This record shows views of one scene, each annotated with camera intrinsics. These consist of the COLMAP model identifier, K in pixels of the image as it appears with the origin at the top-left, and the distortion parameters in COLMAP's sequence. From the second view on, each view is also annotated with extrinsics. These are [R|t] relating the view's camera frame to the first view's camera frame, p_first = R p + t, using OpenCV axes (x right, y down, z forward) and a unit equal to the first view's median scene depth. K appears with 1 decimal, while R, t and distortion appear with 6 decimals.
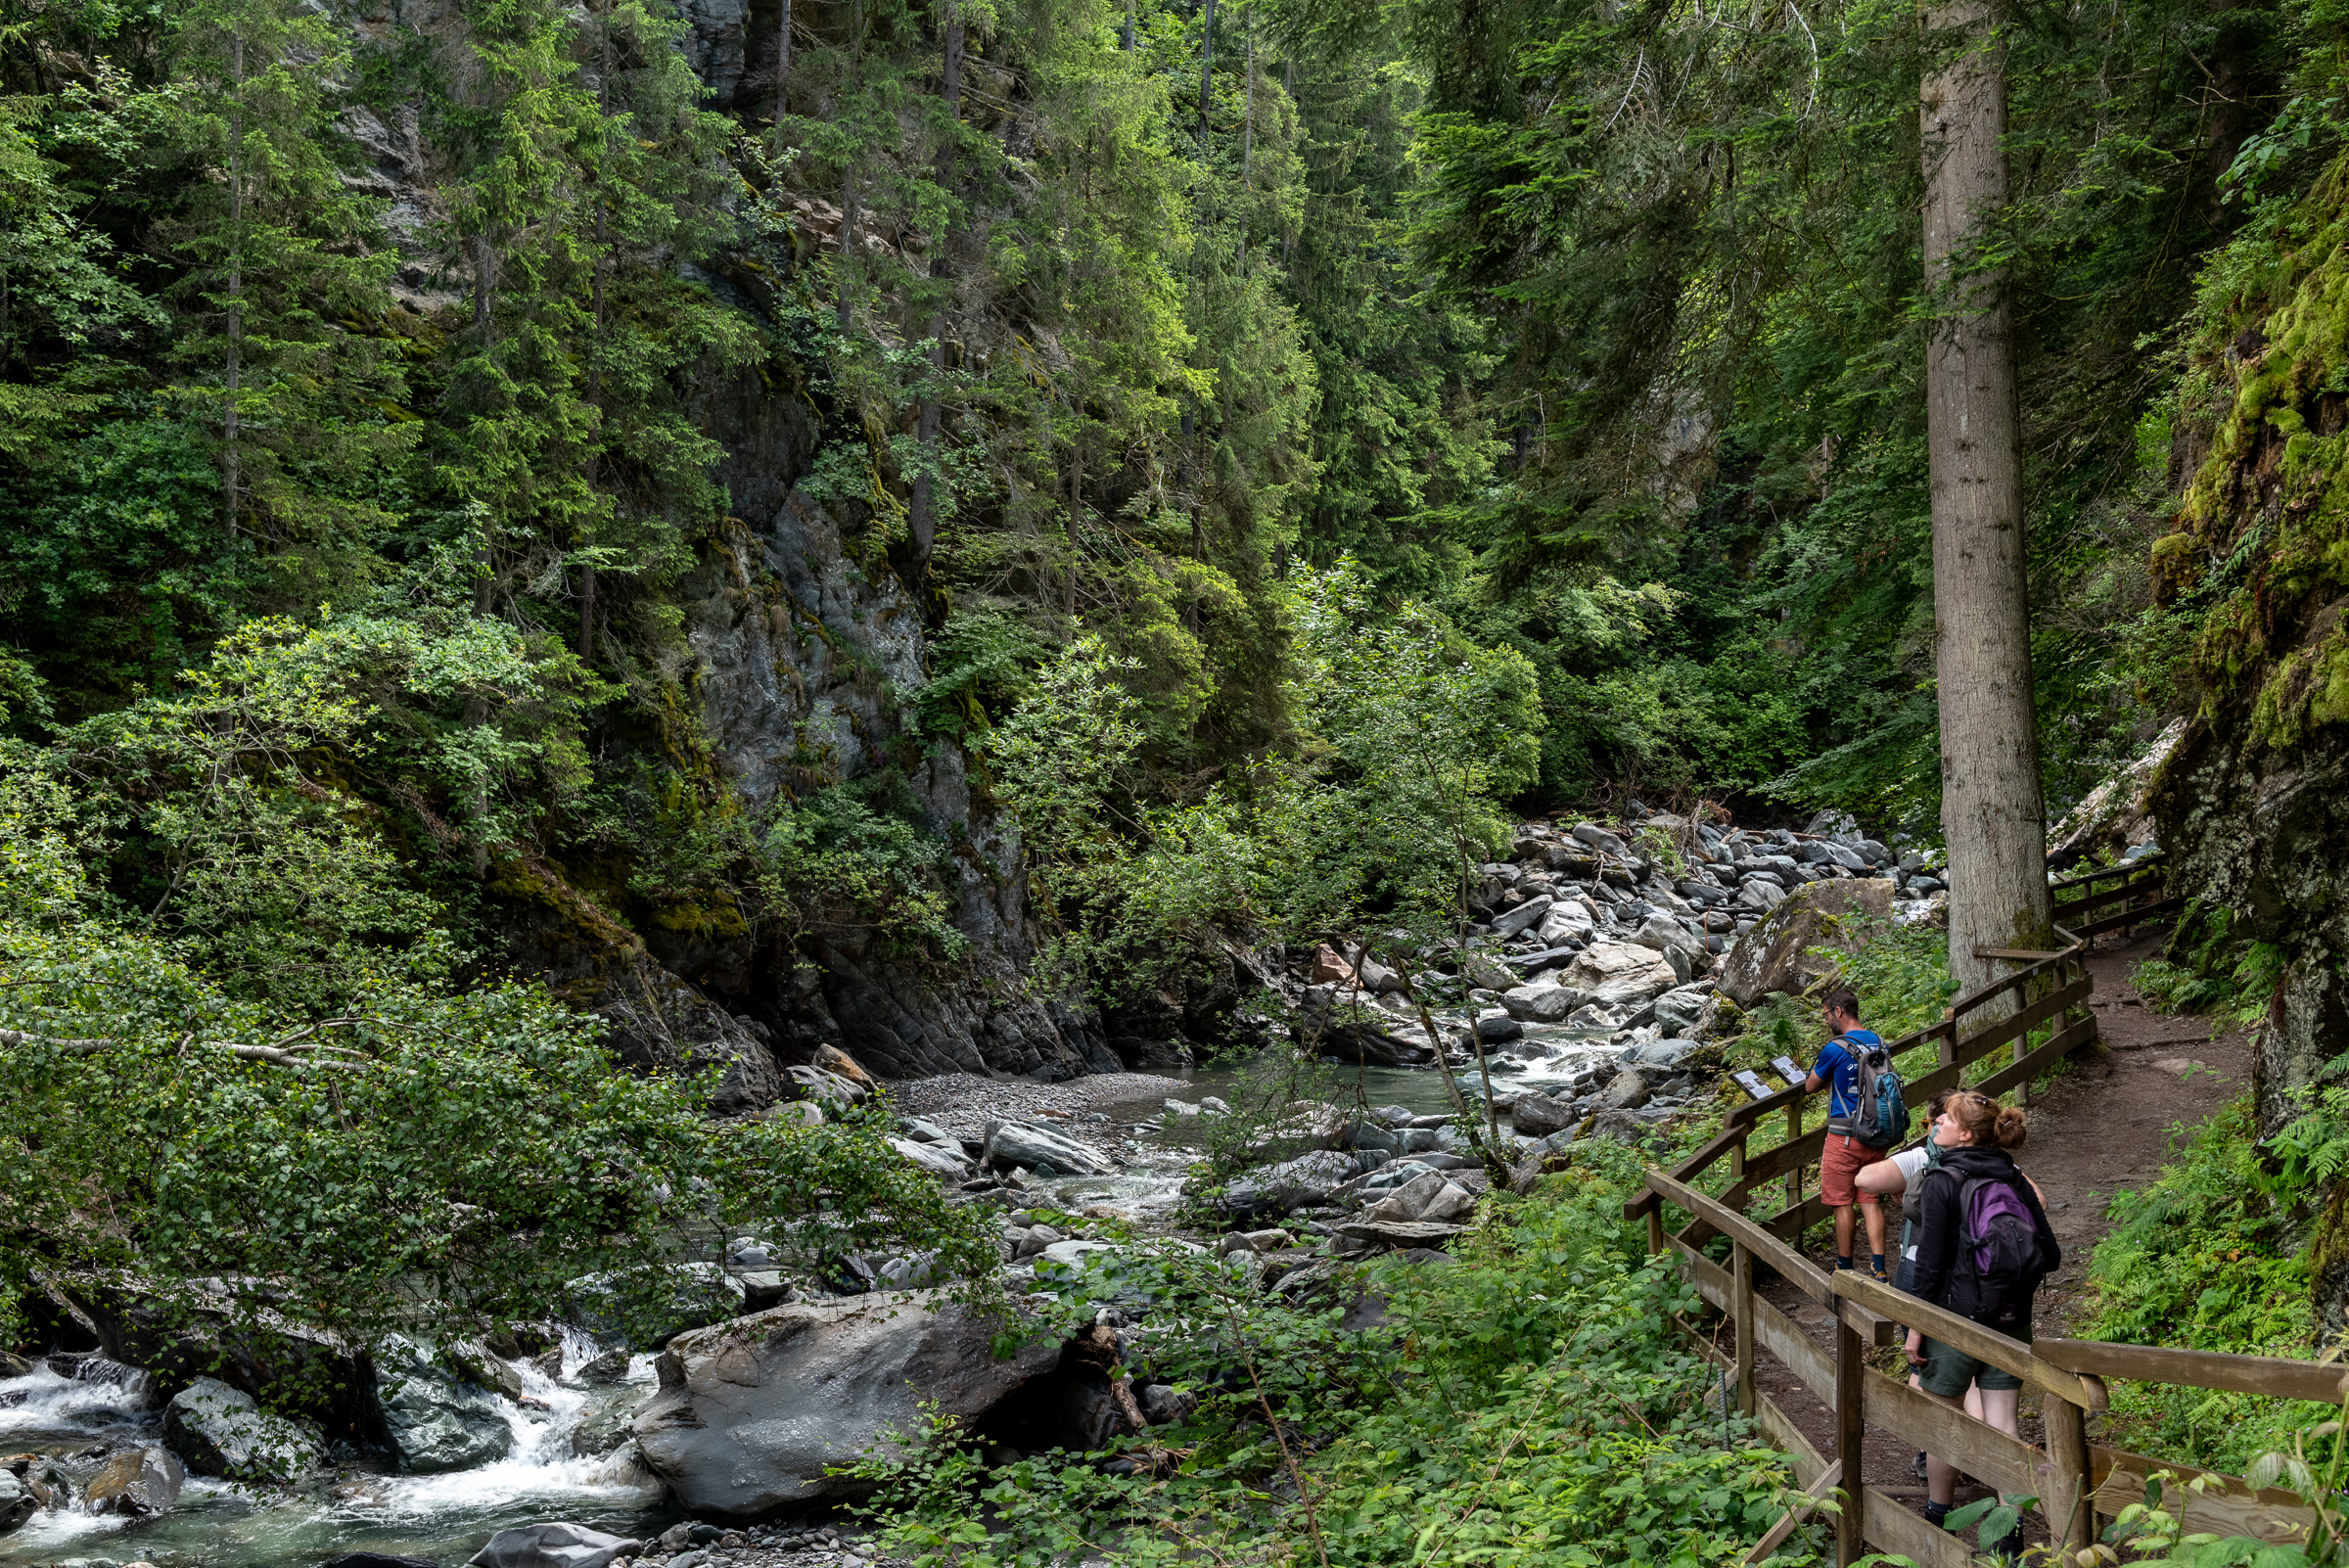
lens RADIAL K [[2690.2, 0, 1187.3], [0, 2690.2, 791.9], [0, 0, 1]] dist [-0.008074, 0.024897]
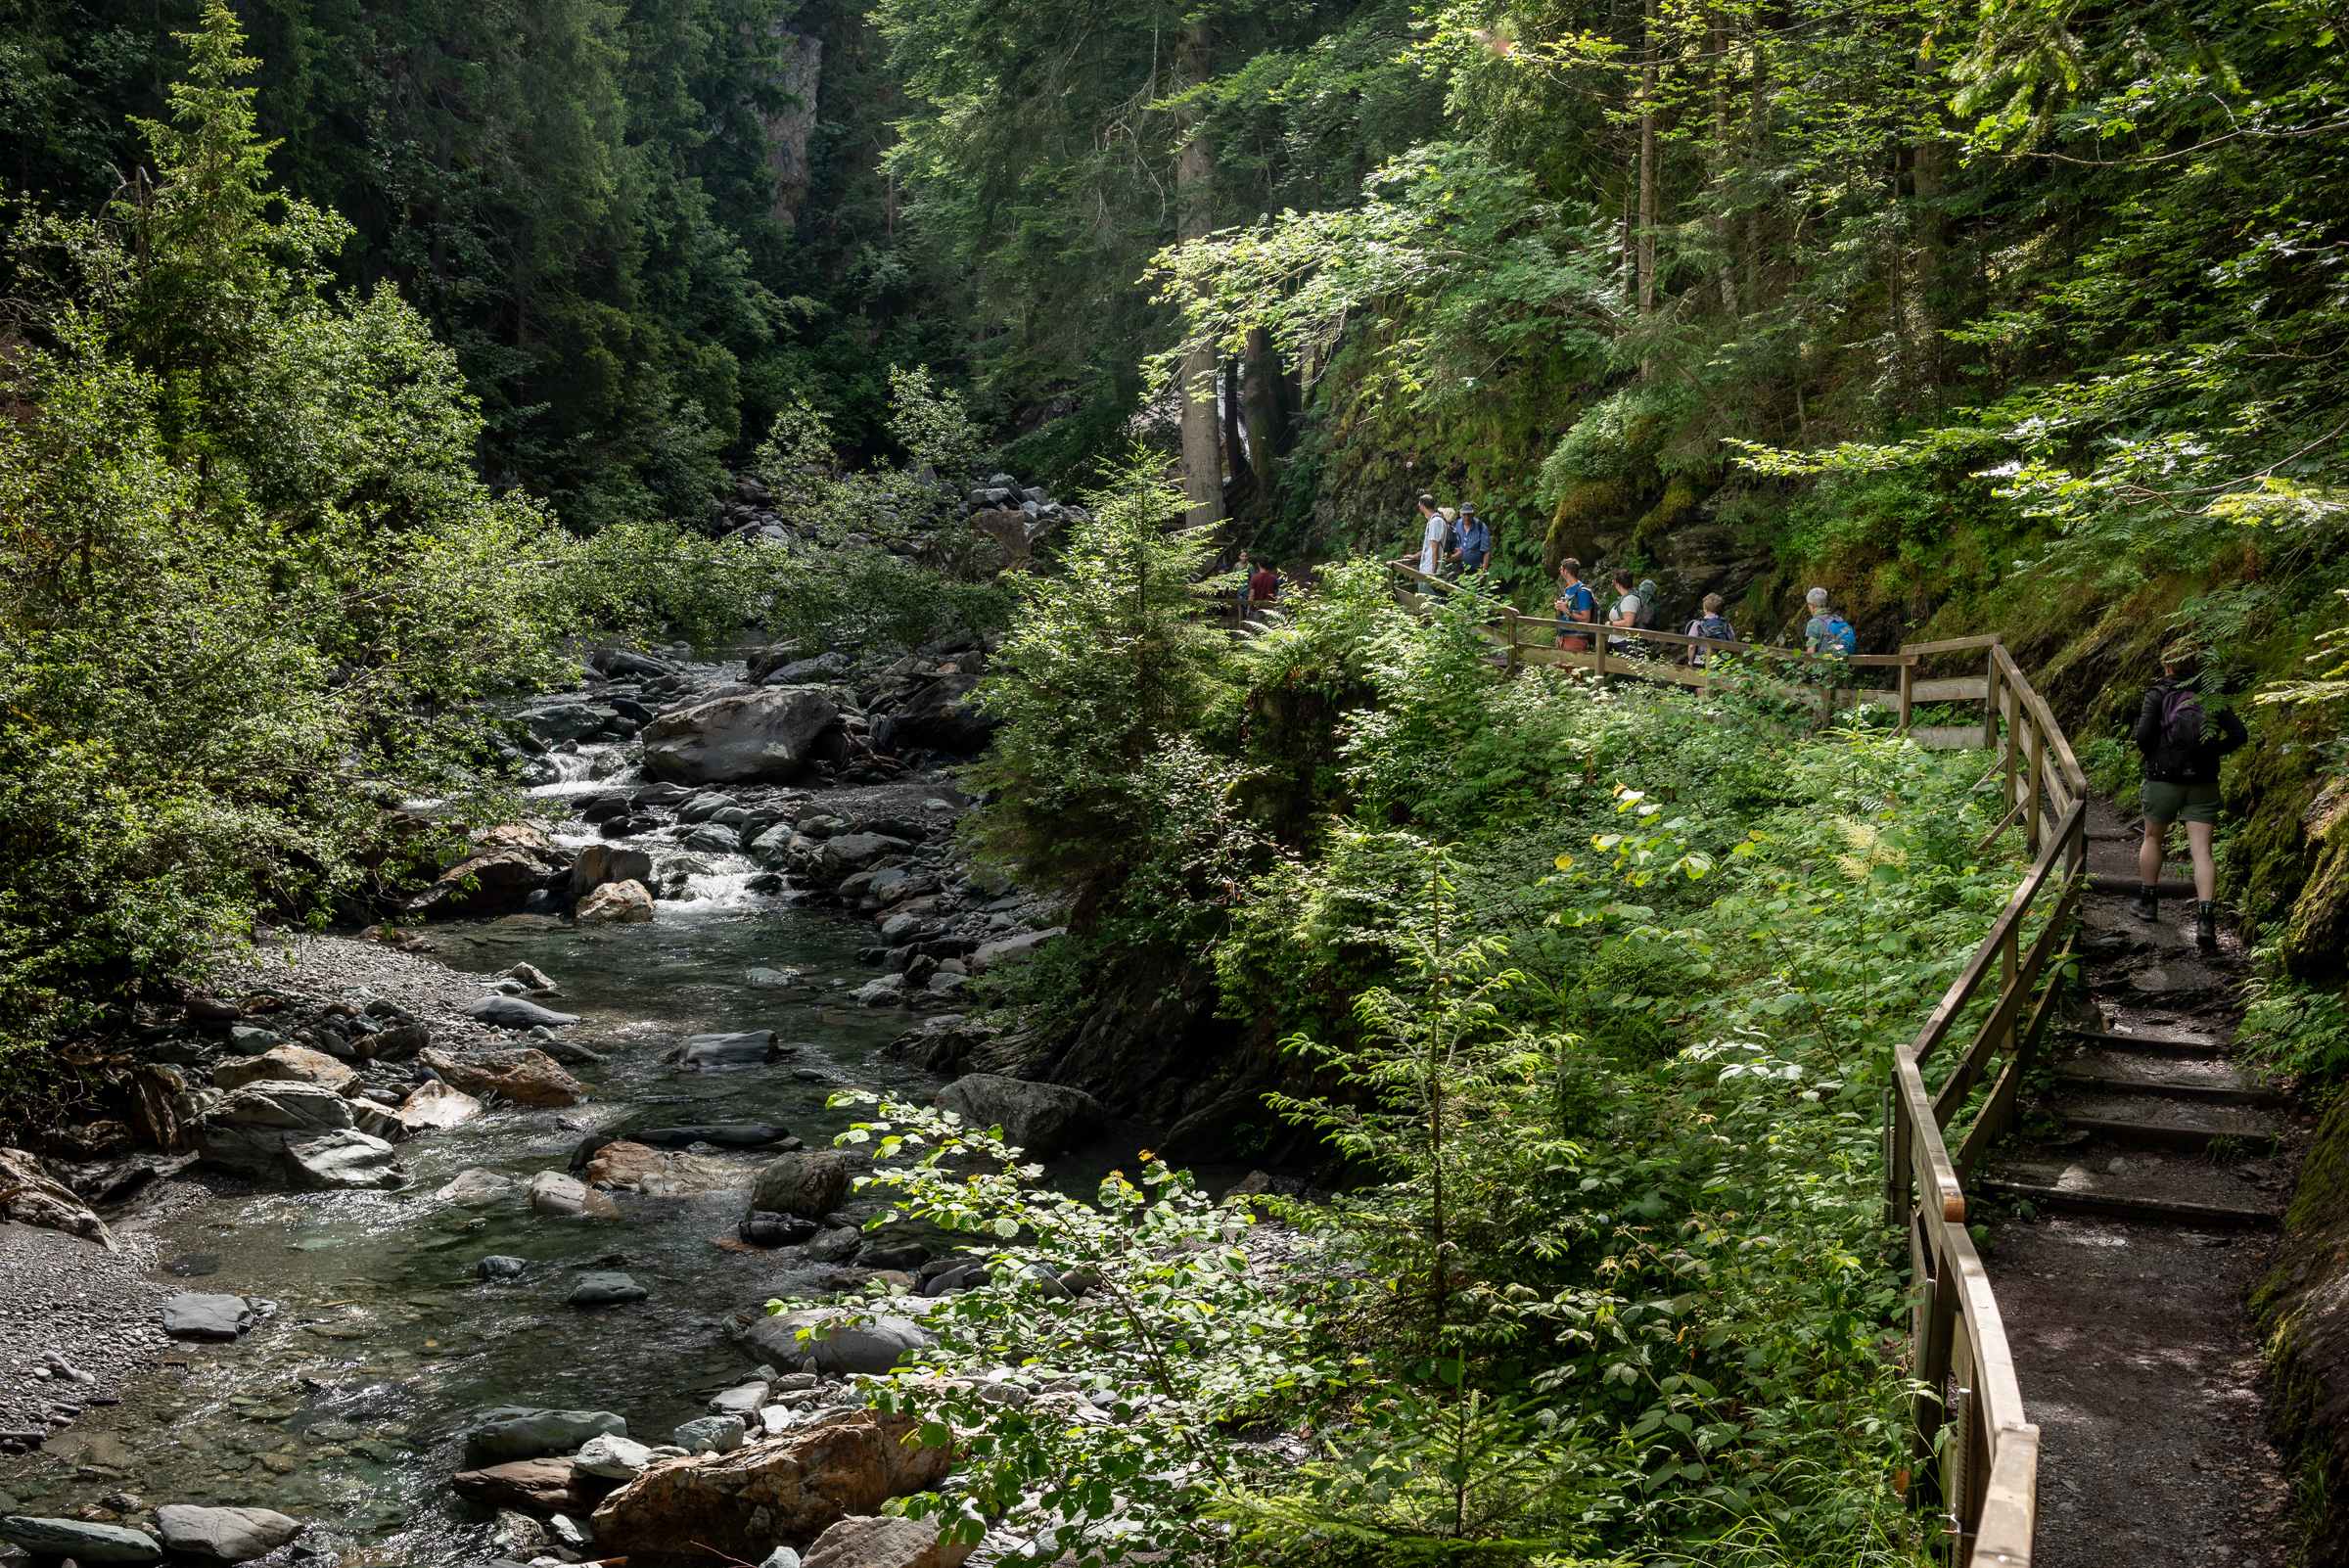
lens RADIAL K [[2690.2, 0, 1187.3], [0, 2690.2, 791.9], [0, 0, 1]] dist [-0.008074, 0.024897]
pose [[0.916404, -0.040973, 0.398151, -0.237590], [-0.014379, 0.990734, 0.135050, -0.016652], [-0.399995, -0.129485, 0.907324, -0.429578]]
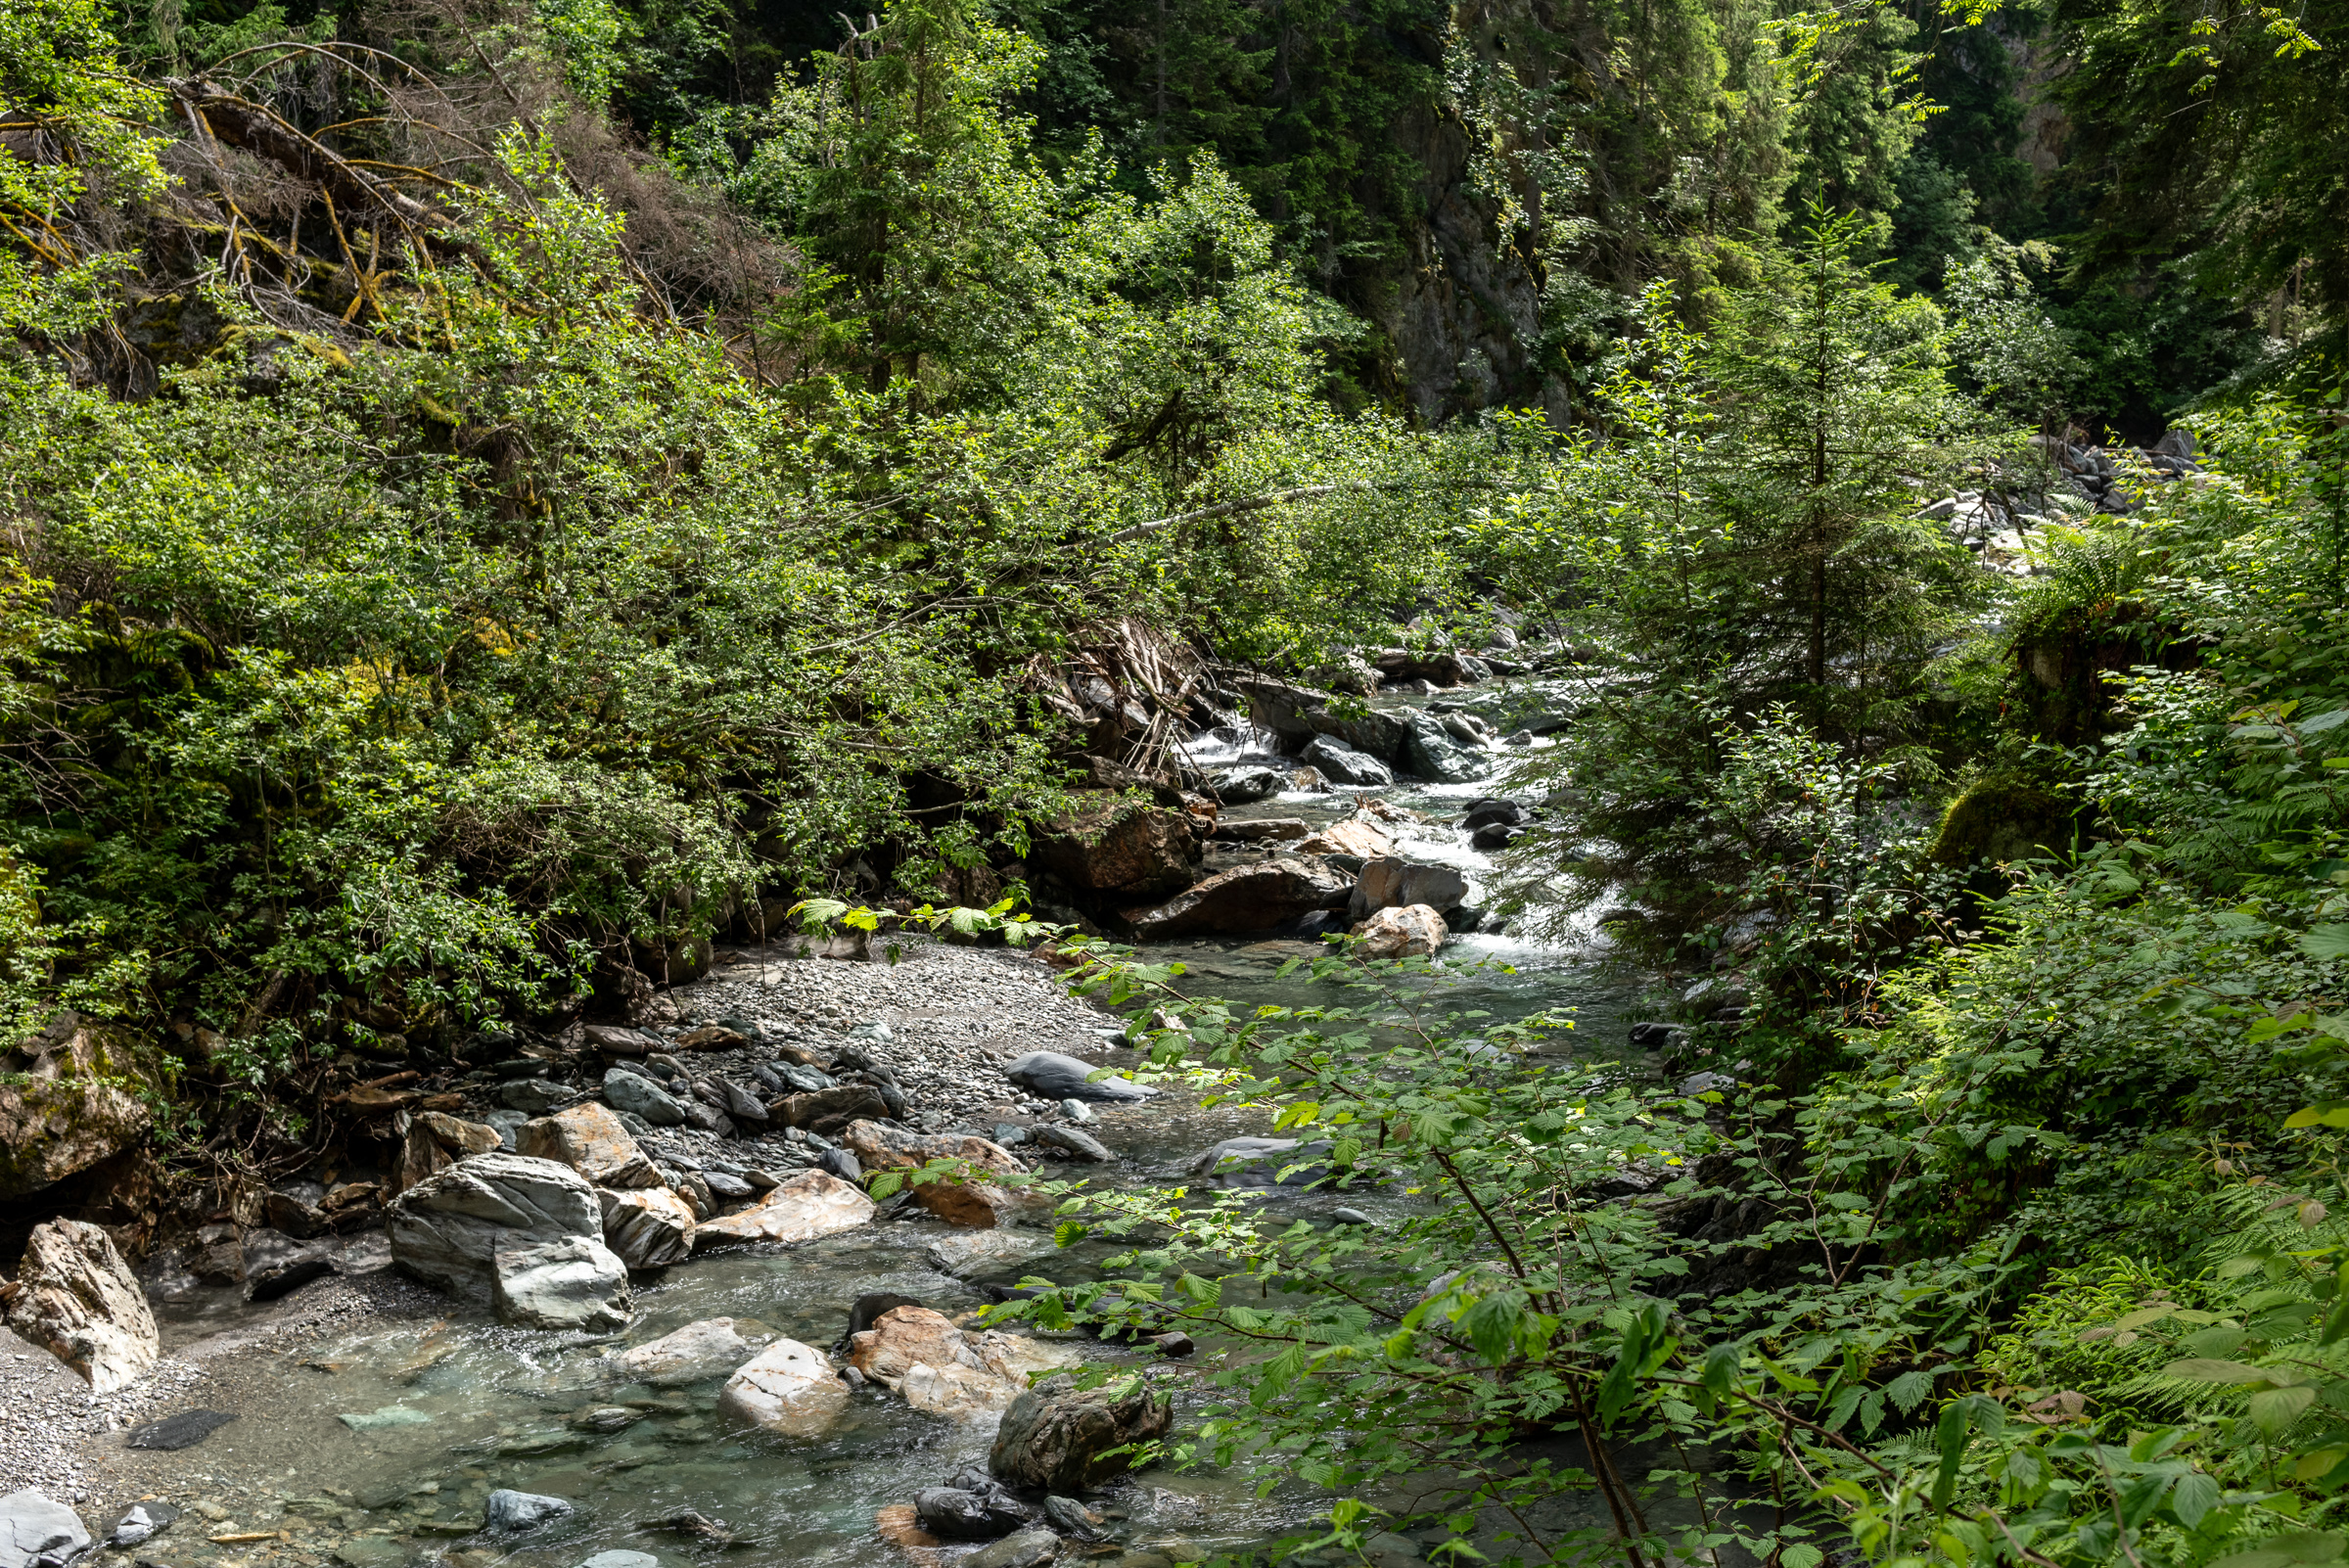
lens RADIAL K [[2690.2, 0, 1187.3], [0, 2690.2, 791.9], [0, 0, 1]] dist [-0.008074, 0.024897]
pose [[0.995796, 0.004842, -0.091472, -0.105189], [0.007200, 0.991375, 0.130860, 0.007426], [0.091317, -0.130968, 0.987172, -0.284635]]
